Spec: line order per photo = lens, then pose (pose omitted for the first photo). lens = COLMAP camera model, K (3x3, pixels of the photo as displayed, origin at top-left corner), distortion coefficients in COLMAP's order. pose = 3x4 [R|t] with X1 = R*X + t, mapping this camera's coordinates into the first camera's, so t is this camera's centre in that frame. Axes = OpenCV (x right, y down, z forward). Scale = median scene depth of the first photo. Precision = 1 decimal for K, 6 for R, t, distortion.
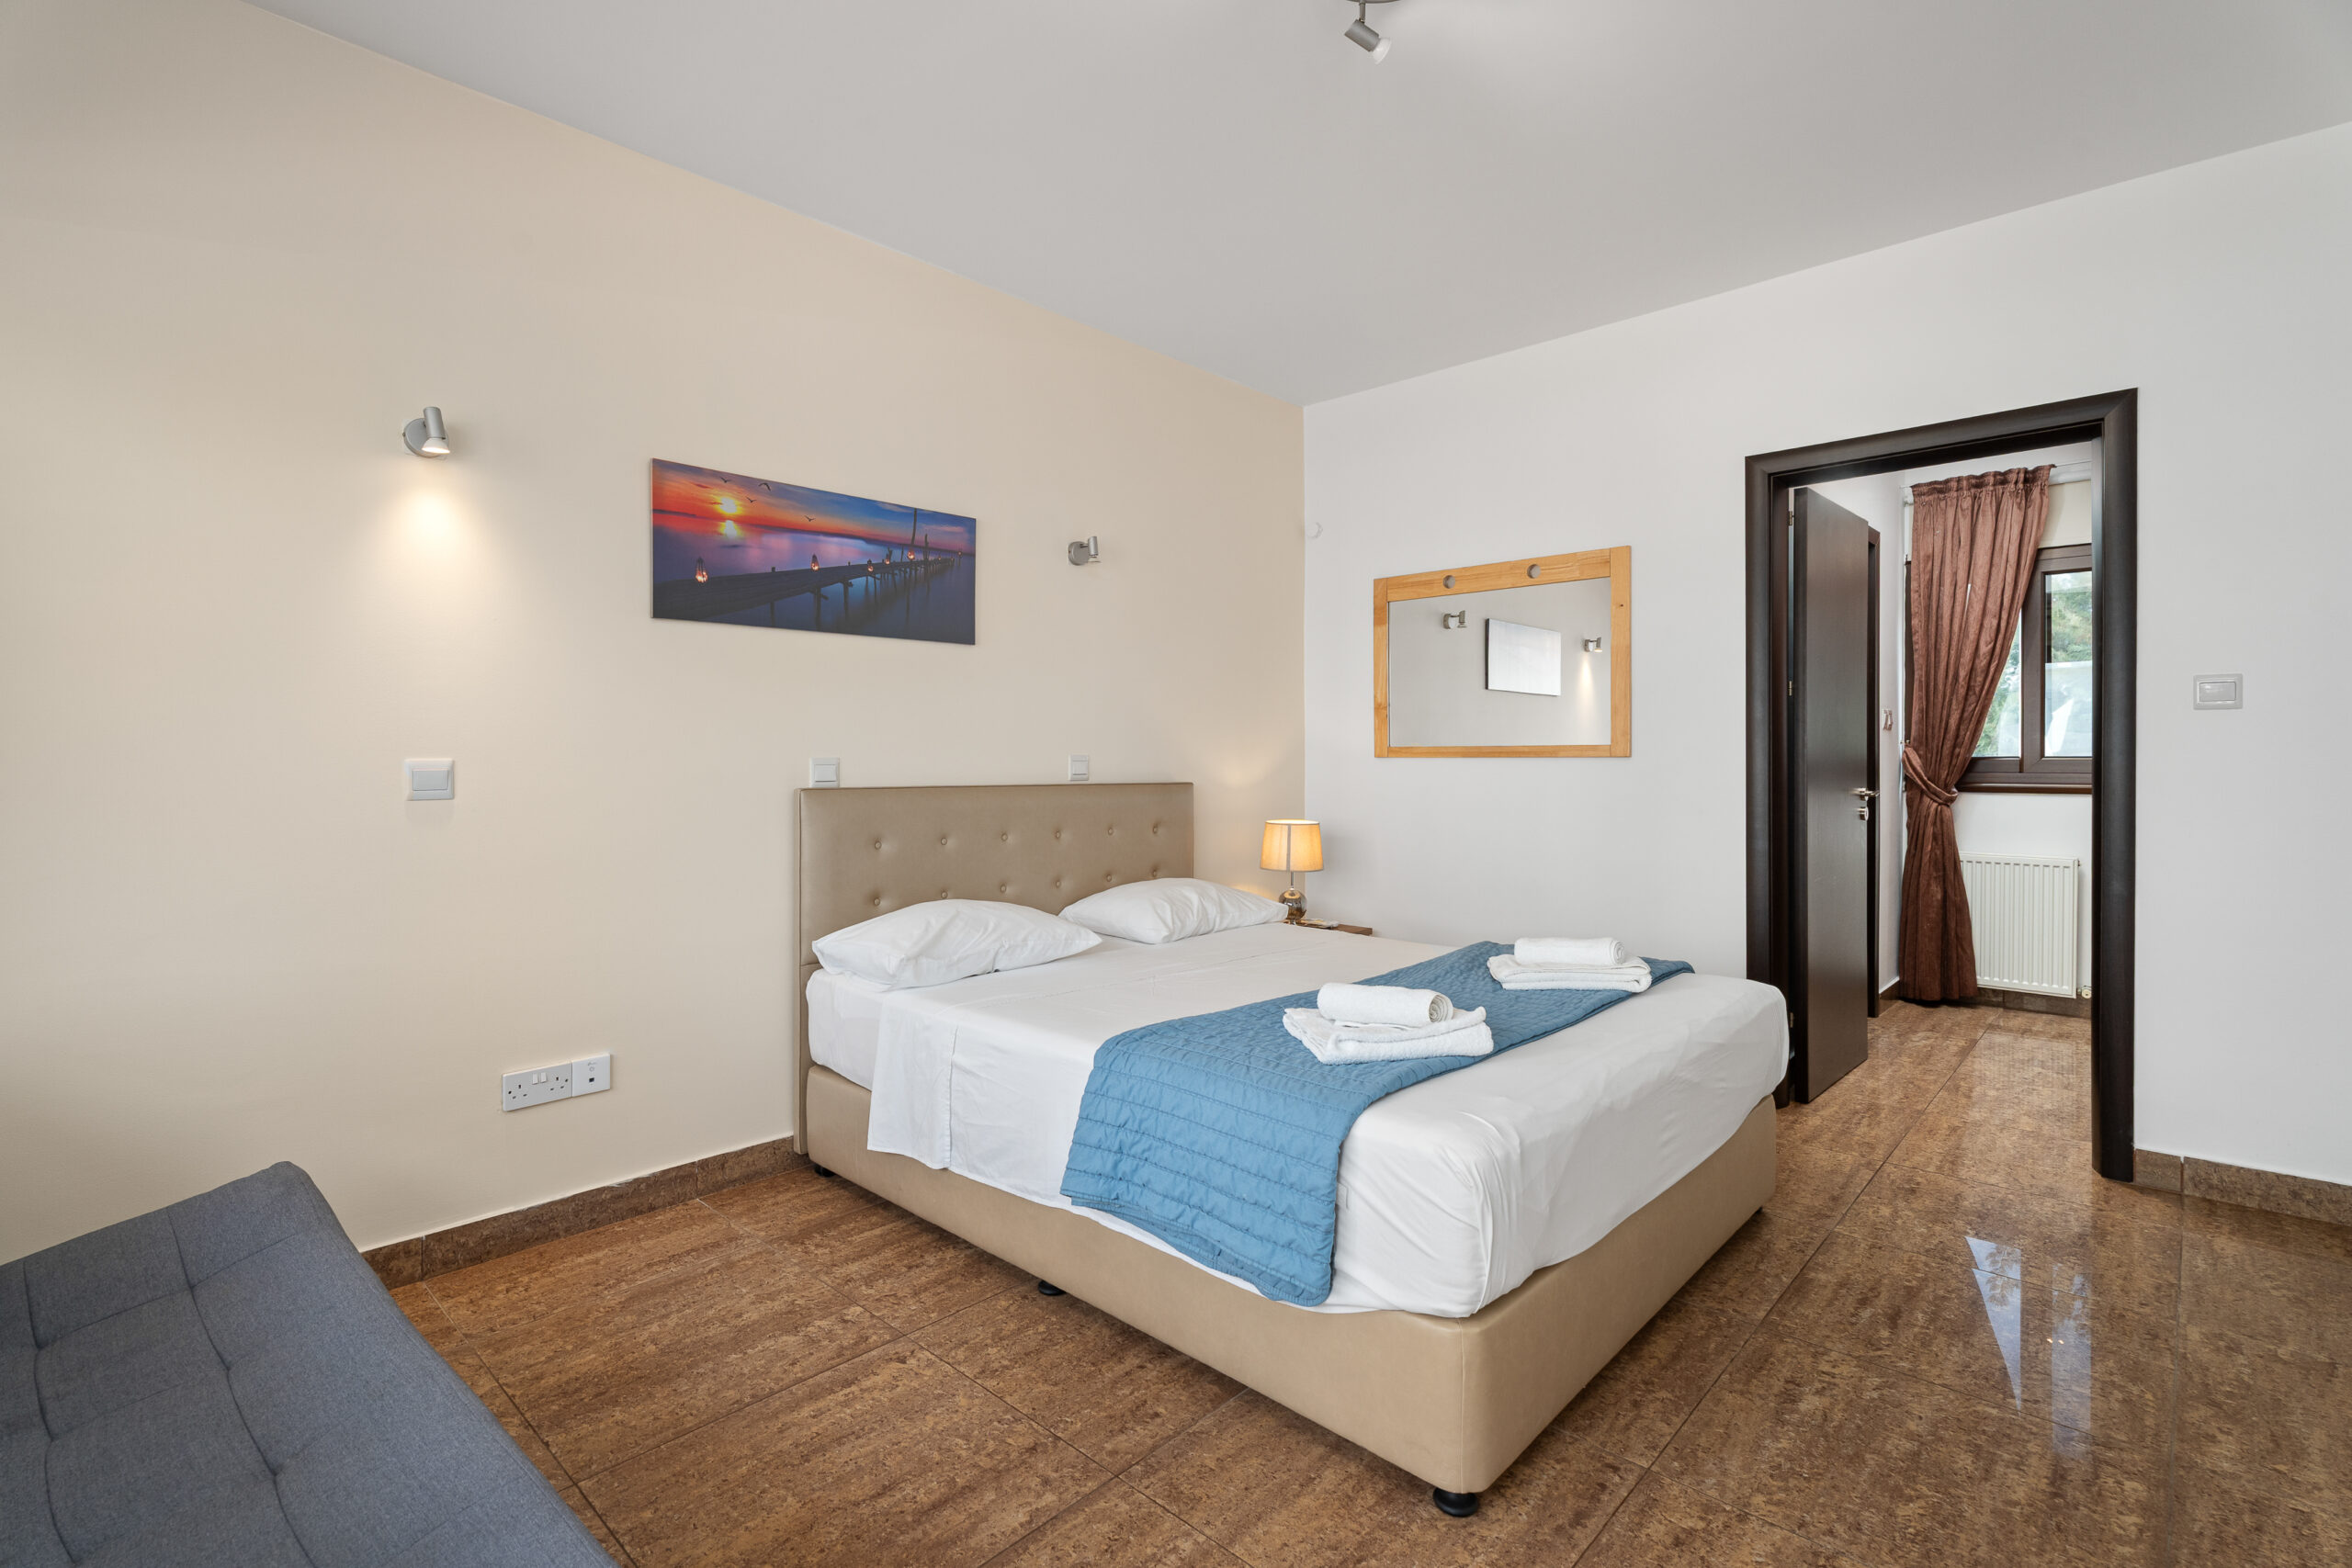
lens RADIAL K [[1059.6, 0, 1163.1], [0, 1059.6, 772.2], [0, 0, 1]] dist [0.000507, -0.000124]
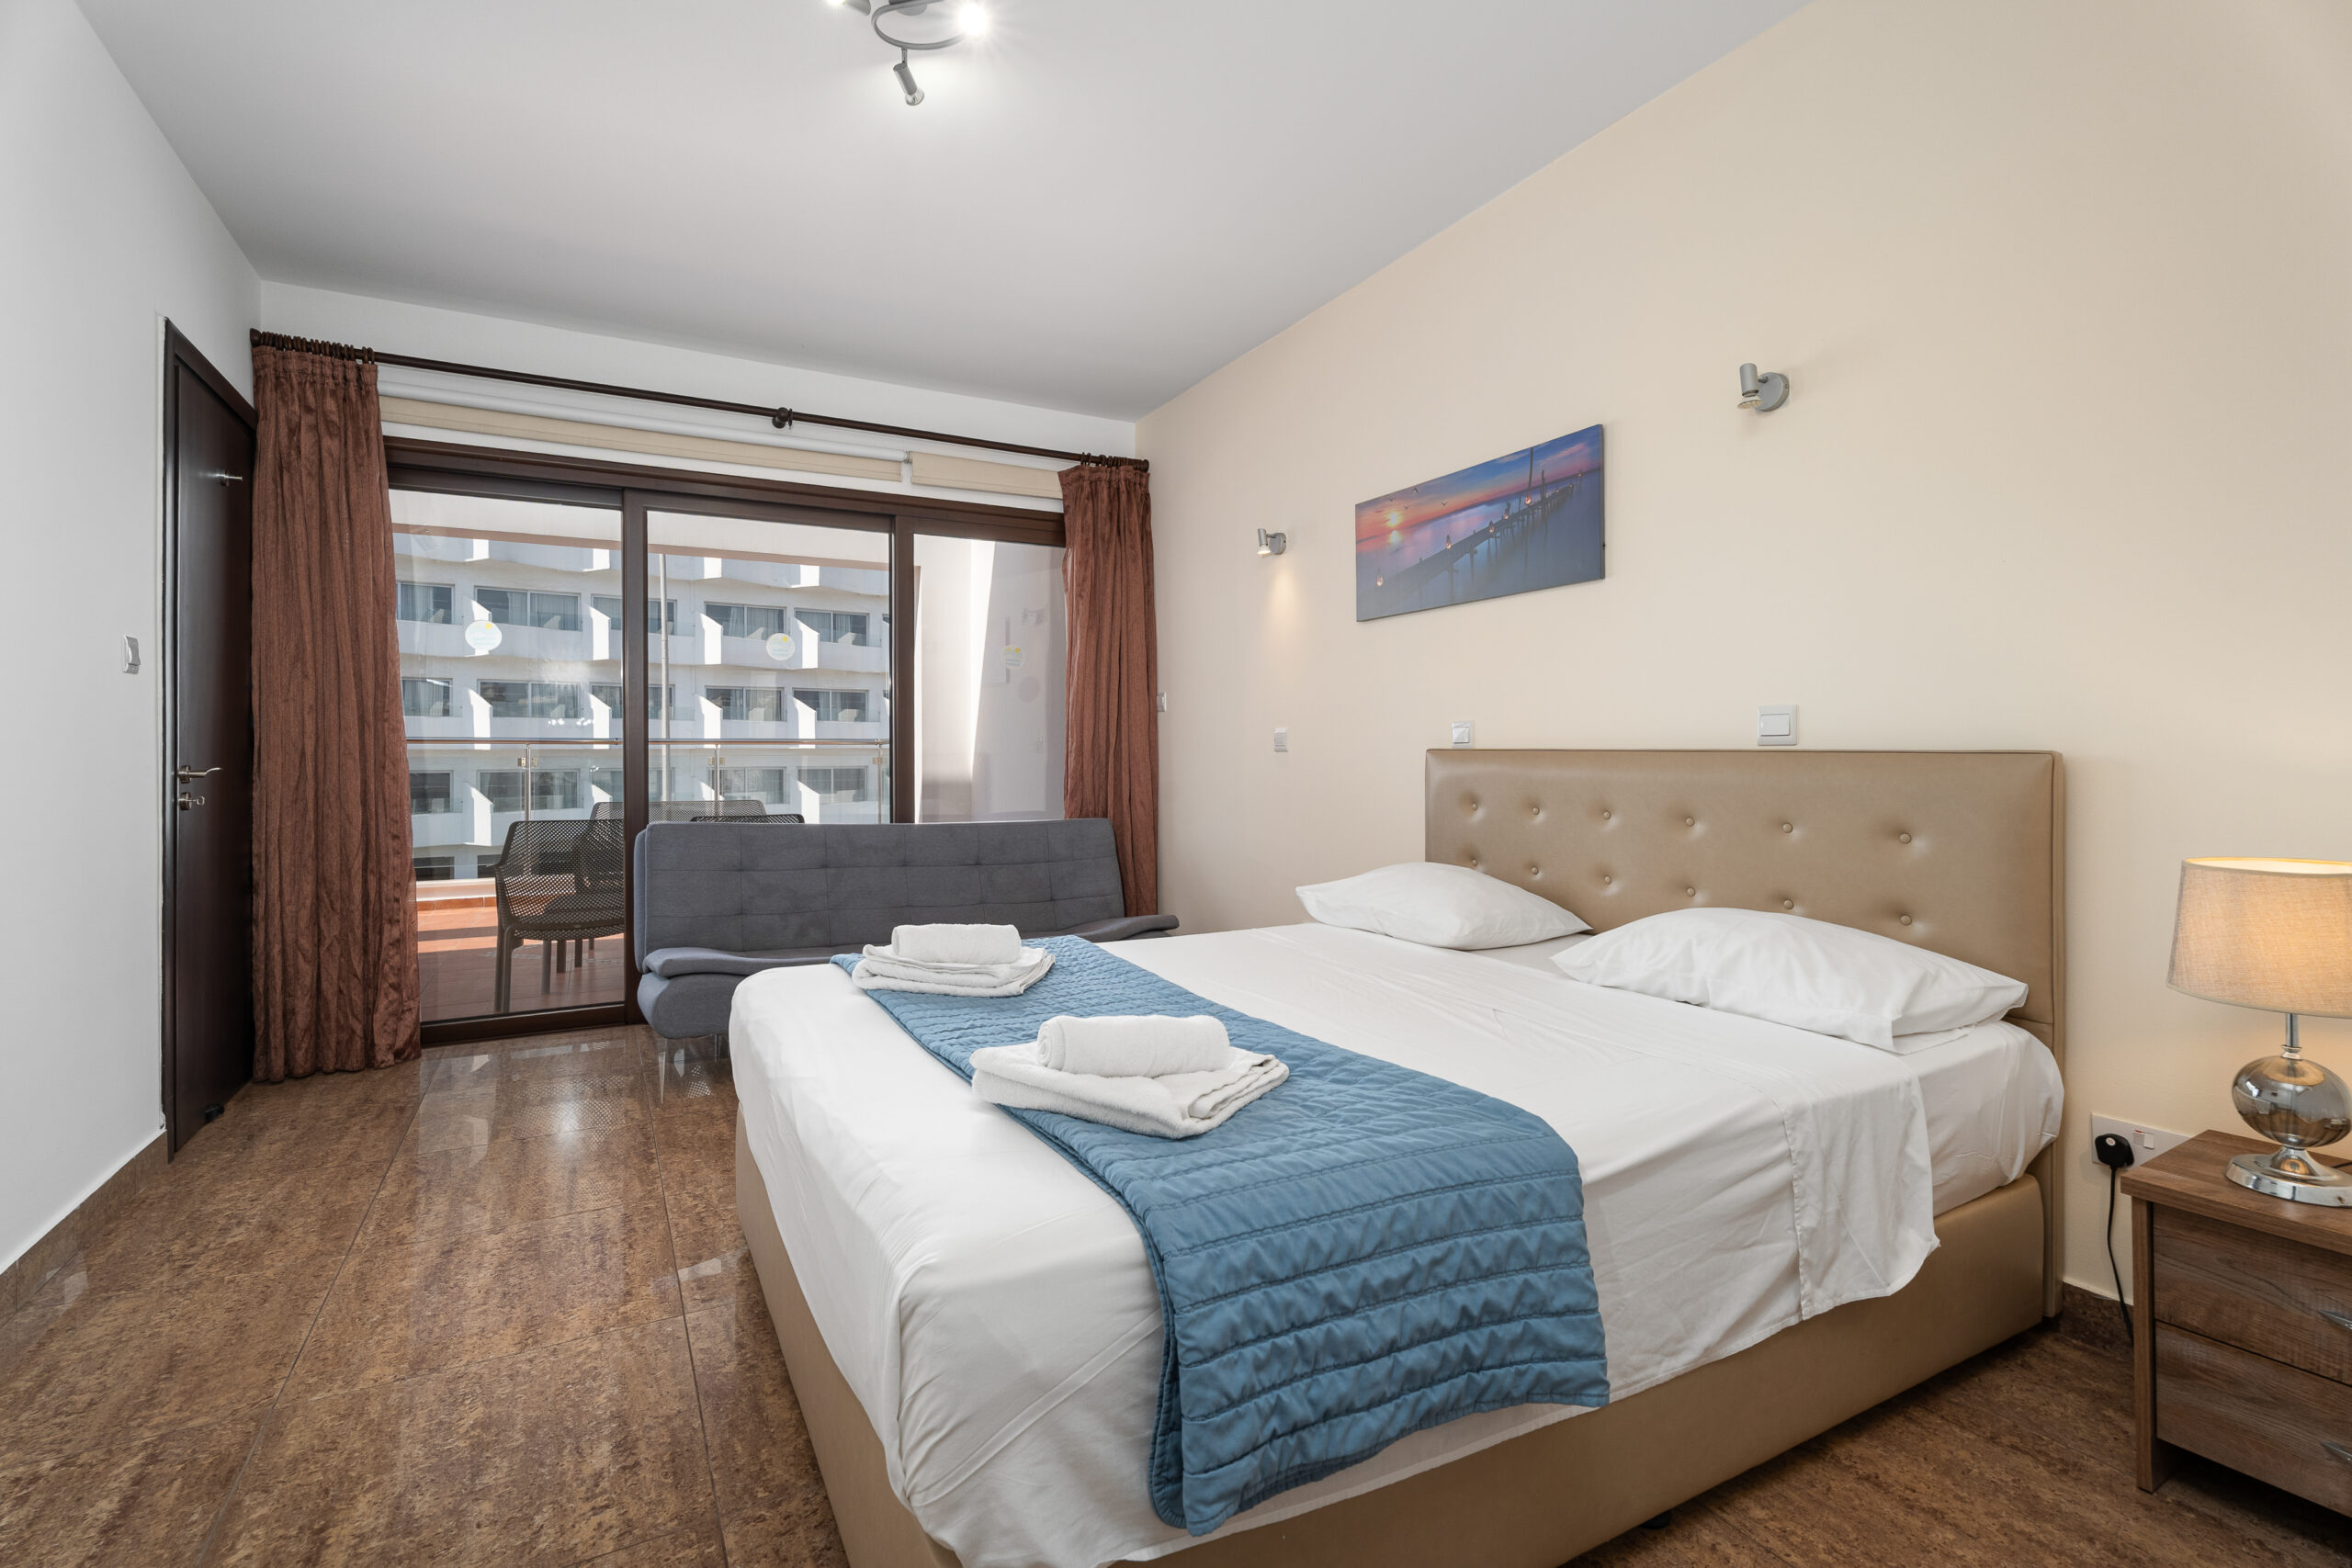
lens RADIAL K [[1078.4, 0, 1177.9], [0, 1078.4, 747.7], [0, 0, 1]] dist [0.000420, -0.000082]
pose [[-0.295353, 0.000632, -0.955388, 1.016317], [-0.010013, 0.999943, 0.003757, 0.016708], [0.955336, 0.010675, -0.295330, 1.322934]]
